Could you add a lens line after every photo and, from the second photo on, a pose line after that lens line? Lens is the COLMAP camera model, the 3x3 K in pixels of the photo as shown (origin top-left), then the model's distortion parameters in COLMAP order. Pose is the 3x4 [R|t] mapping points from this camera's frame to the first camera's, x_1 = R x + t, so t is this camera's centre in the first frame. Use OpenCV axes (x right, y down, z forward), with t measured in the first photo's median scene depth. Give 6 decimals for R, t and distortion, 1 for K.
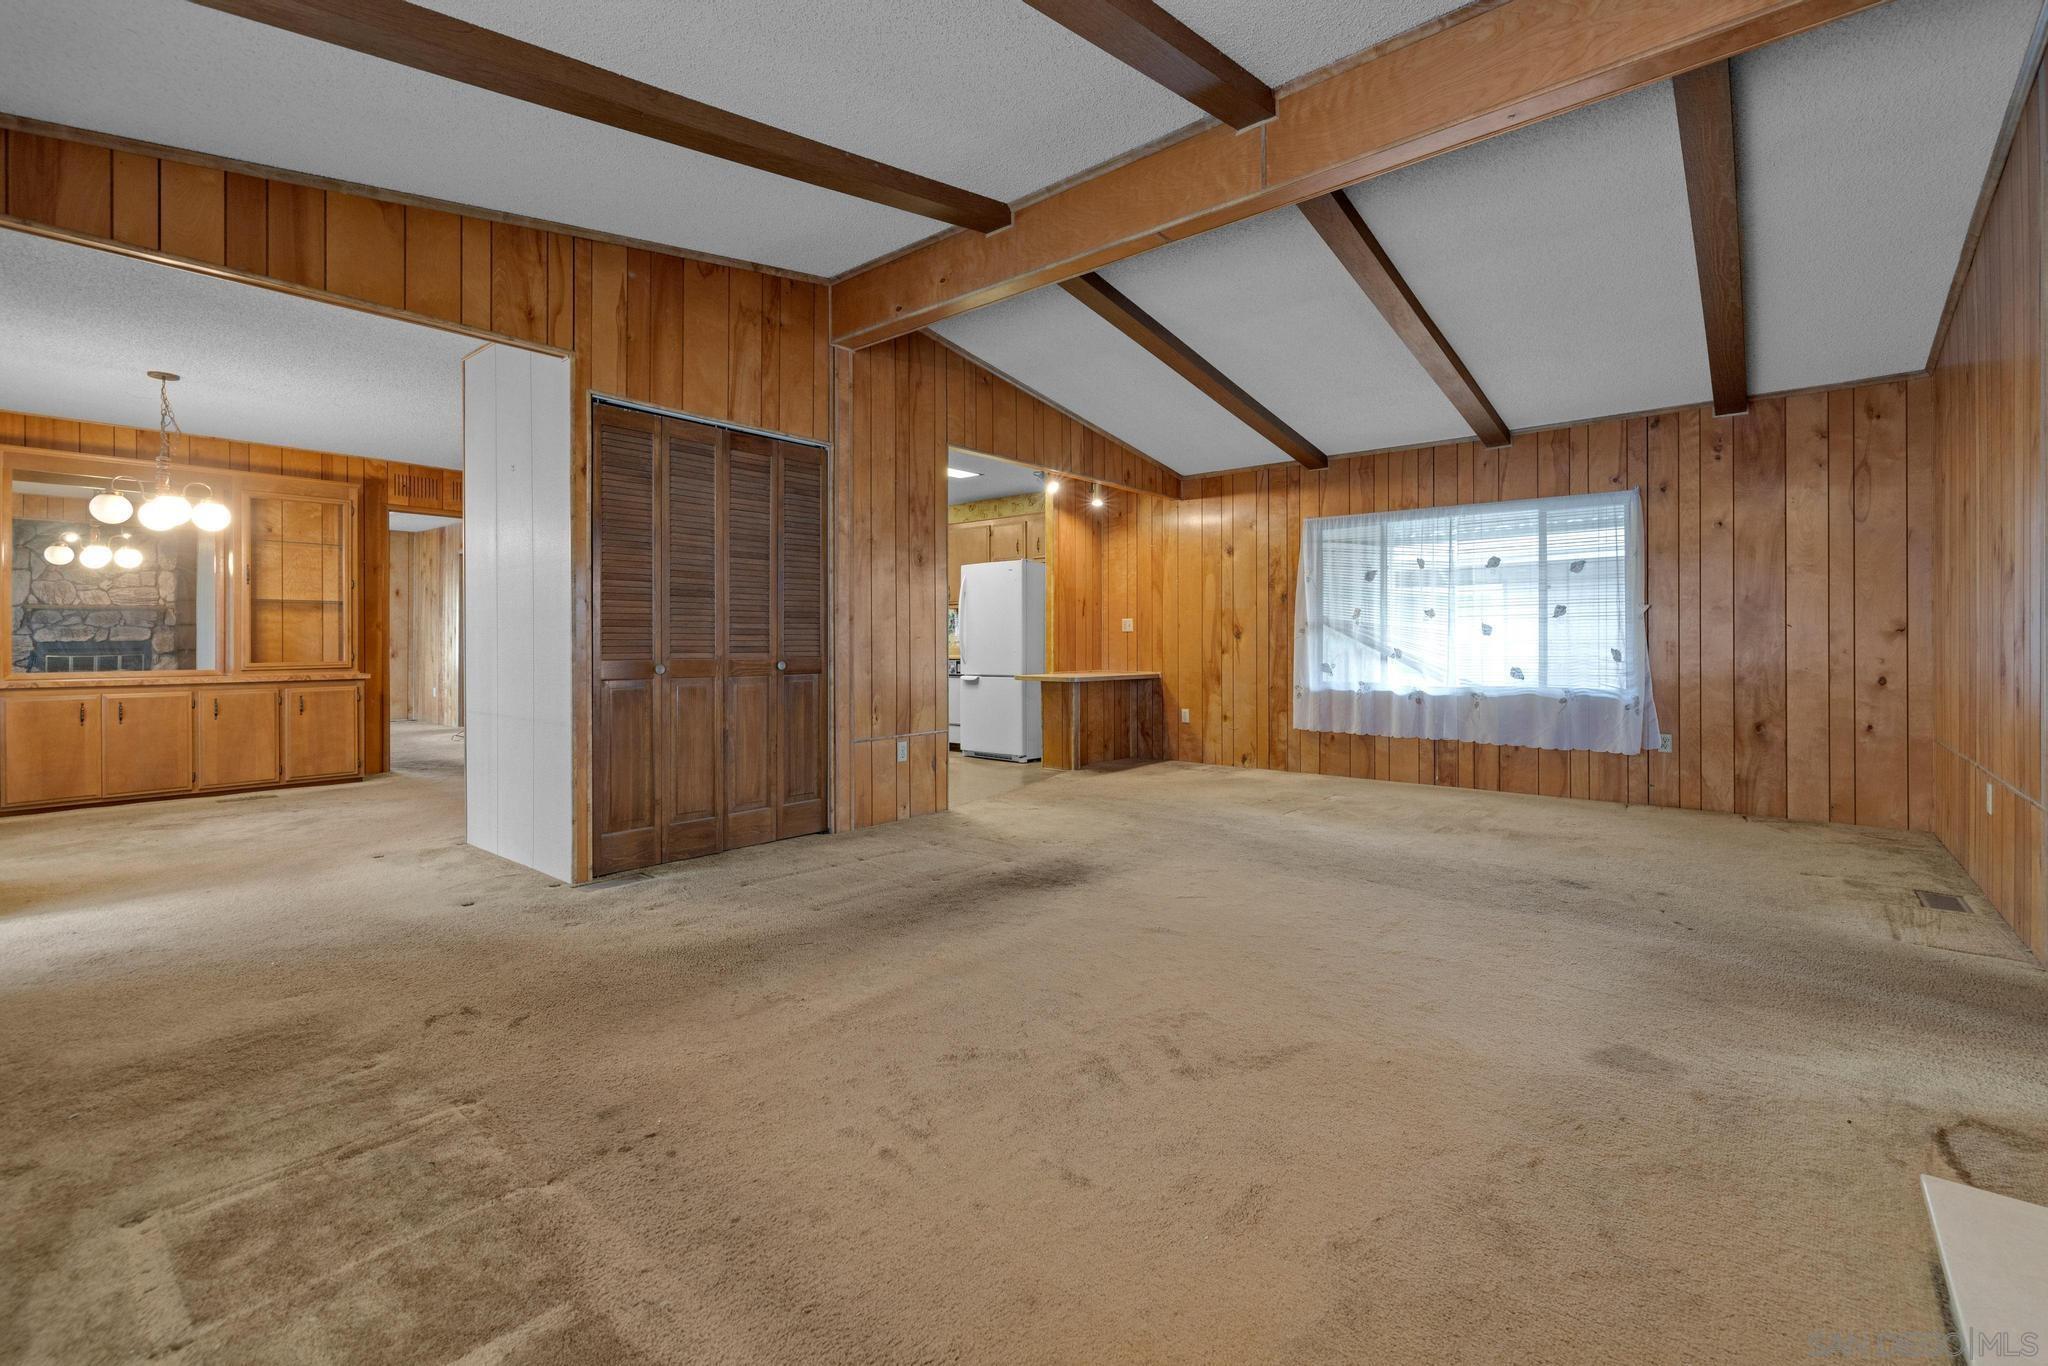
lens RADIAL K [[889.9, 0, 1043.7], [0, 889.9, 643.7], [0, 0, 1]] dist [0.003215, 0.000177]
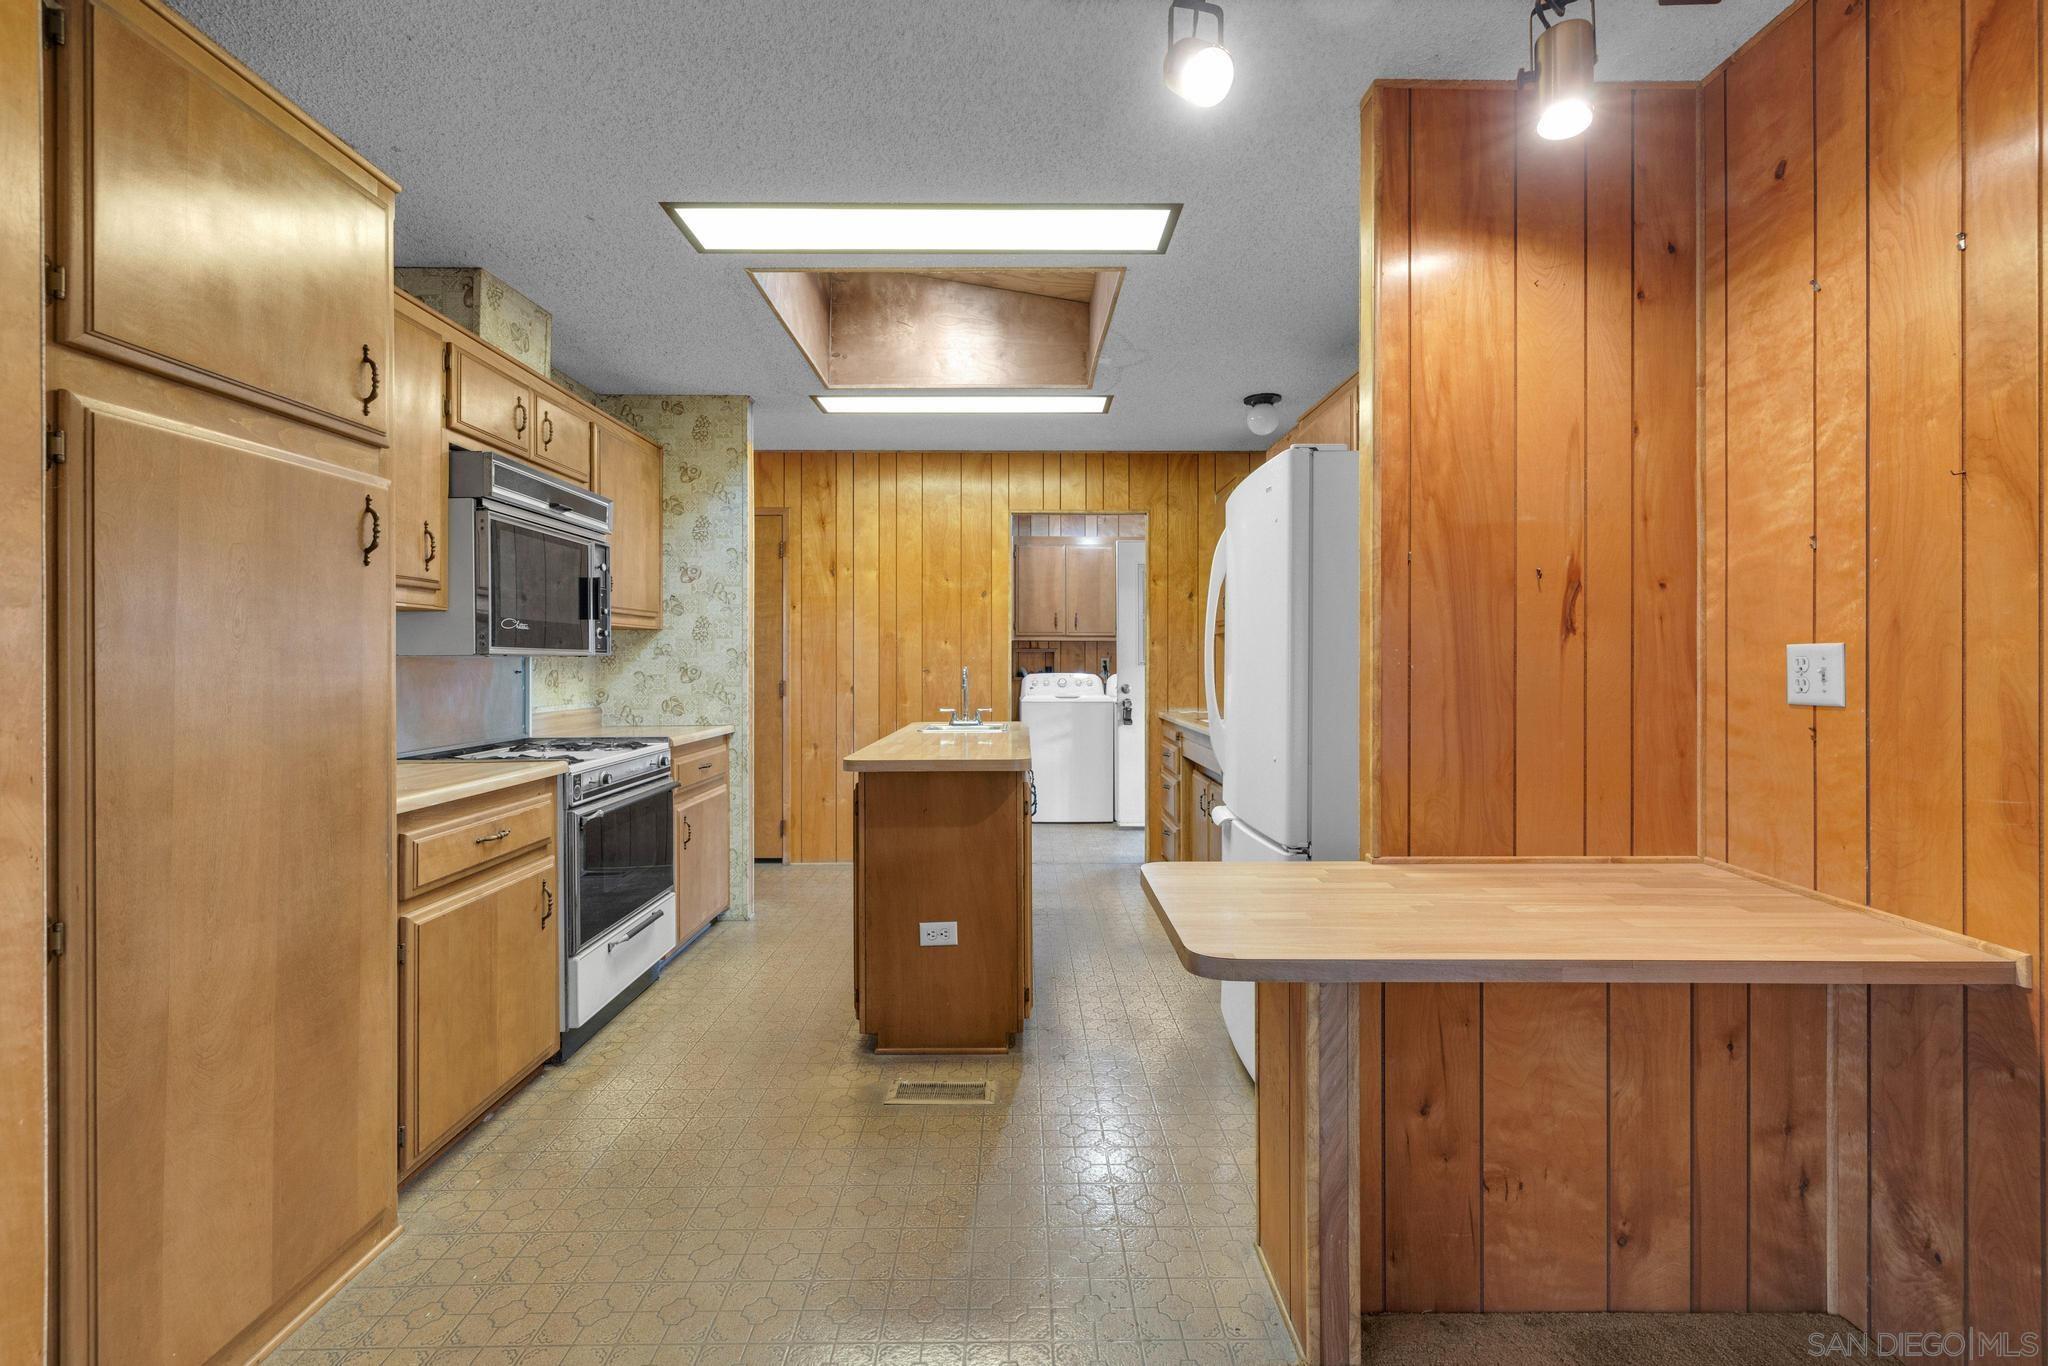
lens RADIAL K [[863.1, 0, 1026.5], [0, 863.1, 658.5], [0, 0, 1]] dist [0.001306, 0.000286]
pose [[0.643440, -0.000028, -0.765496, 0.176976], [-0.000613, 1.000000, -0.000552, -0.032846], [0.765496, 0.000825, 0.643440, 0.976262]]
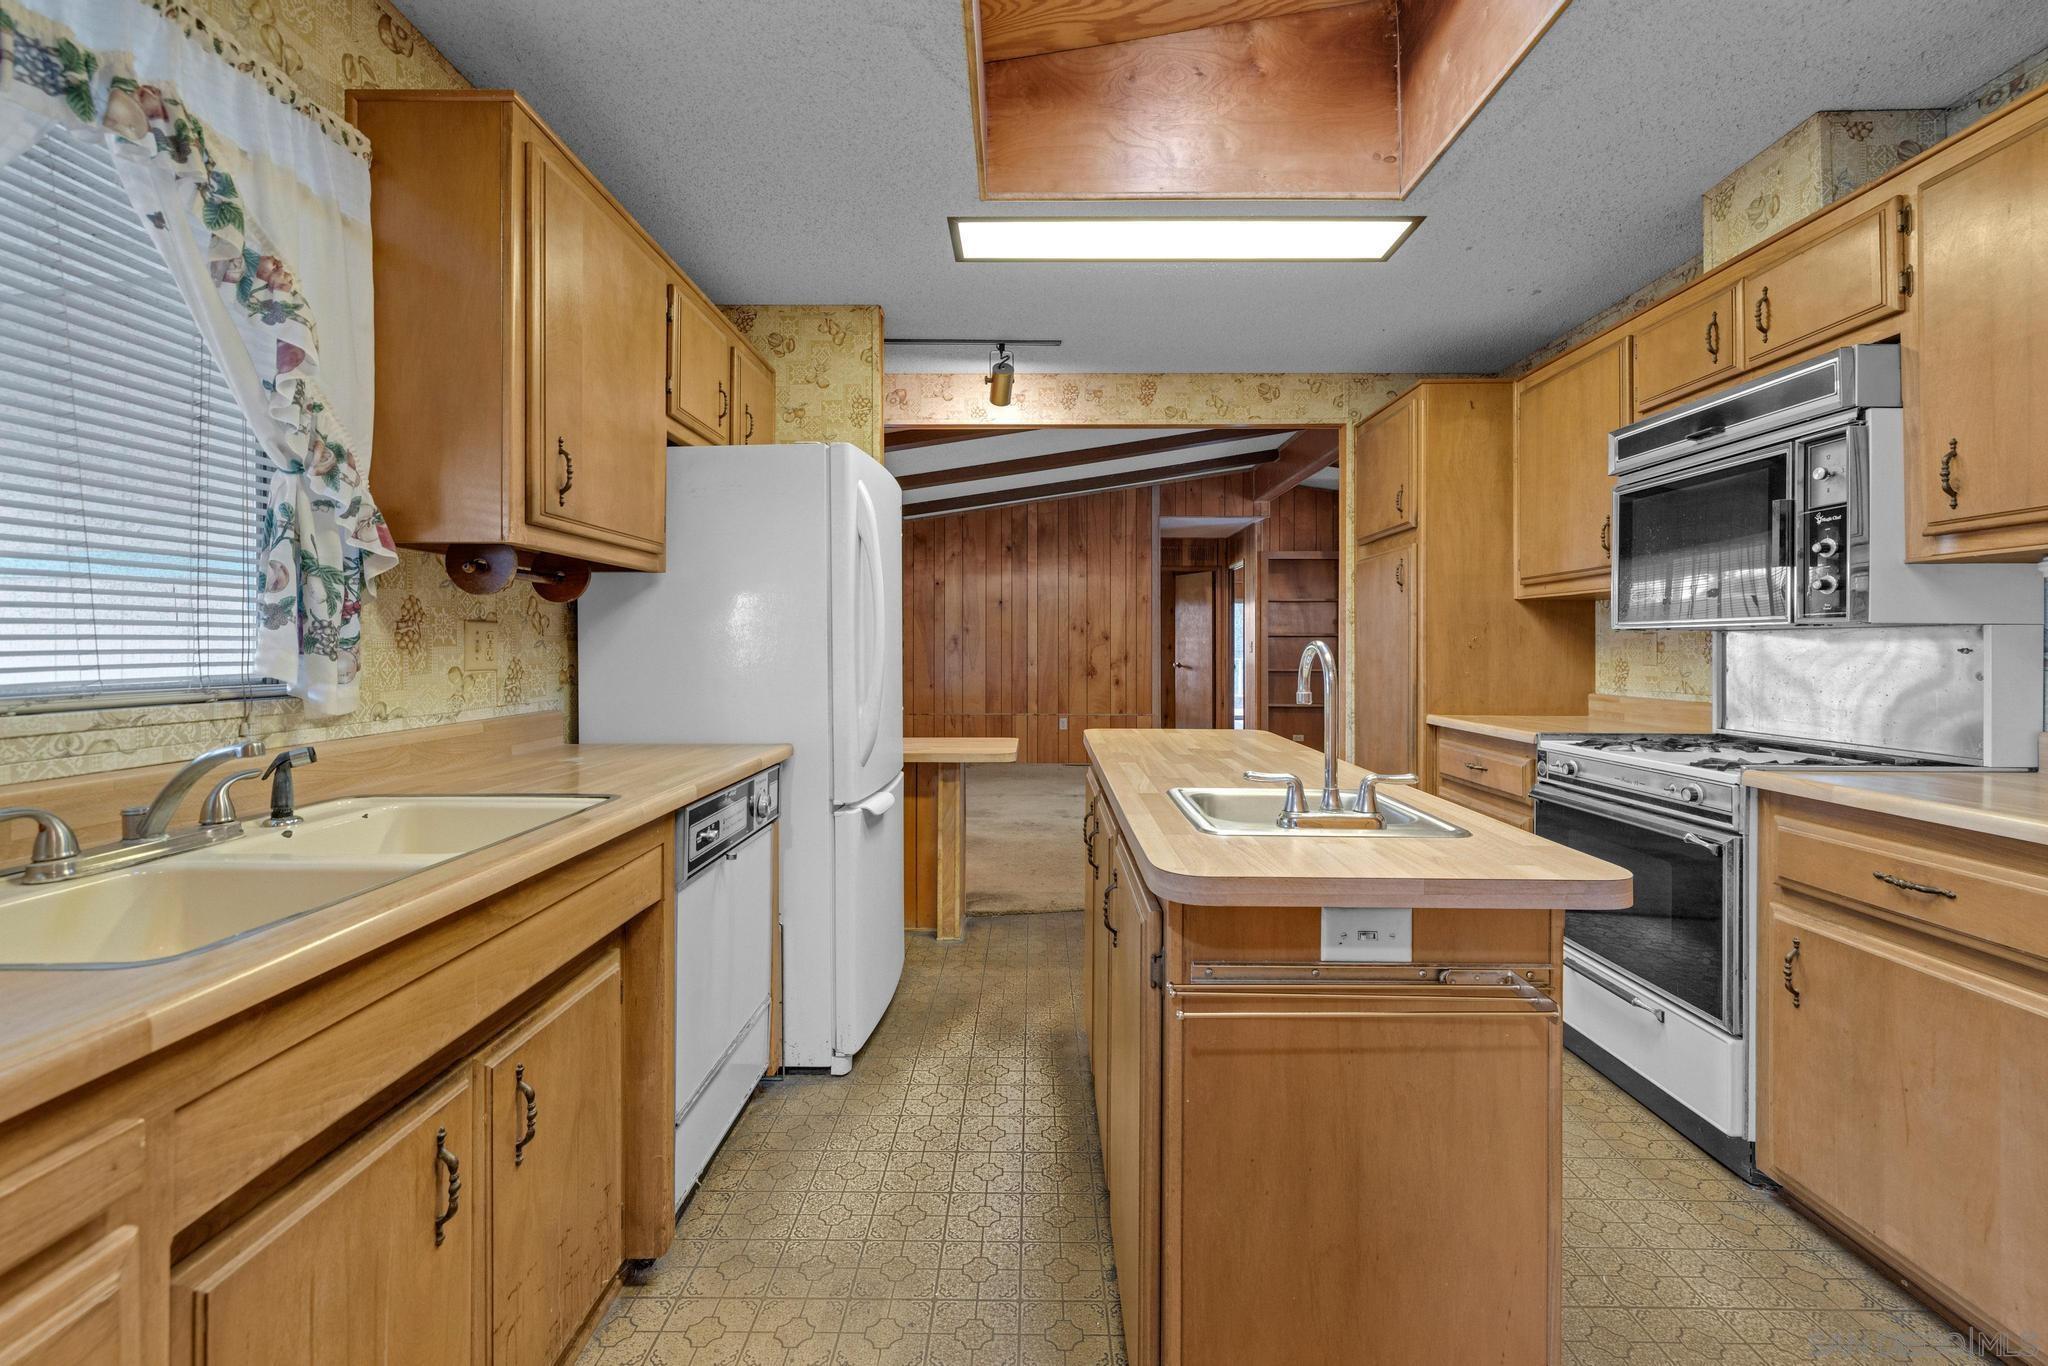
lens RADIAL K [[873.3, 0, 1022.2], [0, 873.3, 650.7], [0, 0, 1]] dist [-0.000068, 0.000253]
pose [[-0.625590, -0.000968, 0.780151, -0.493818], [0.000113, 0.999999, 0.001331, -0.024777], [-0.780152, 0.000921, -0.625589, 1.571546]]
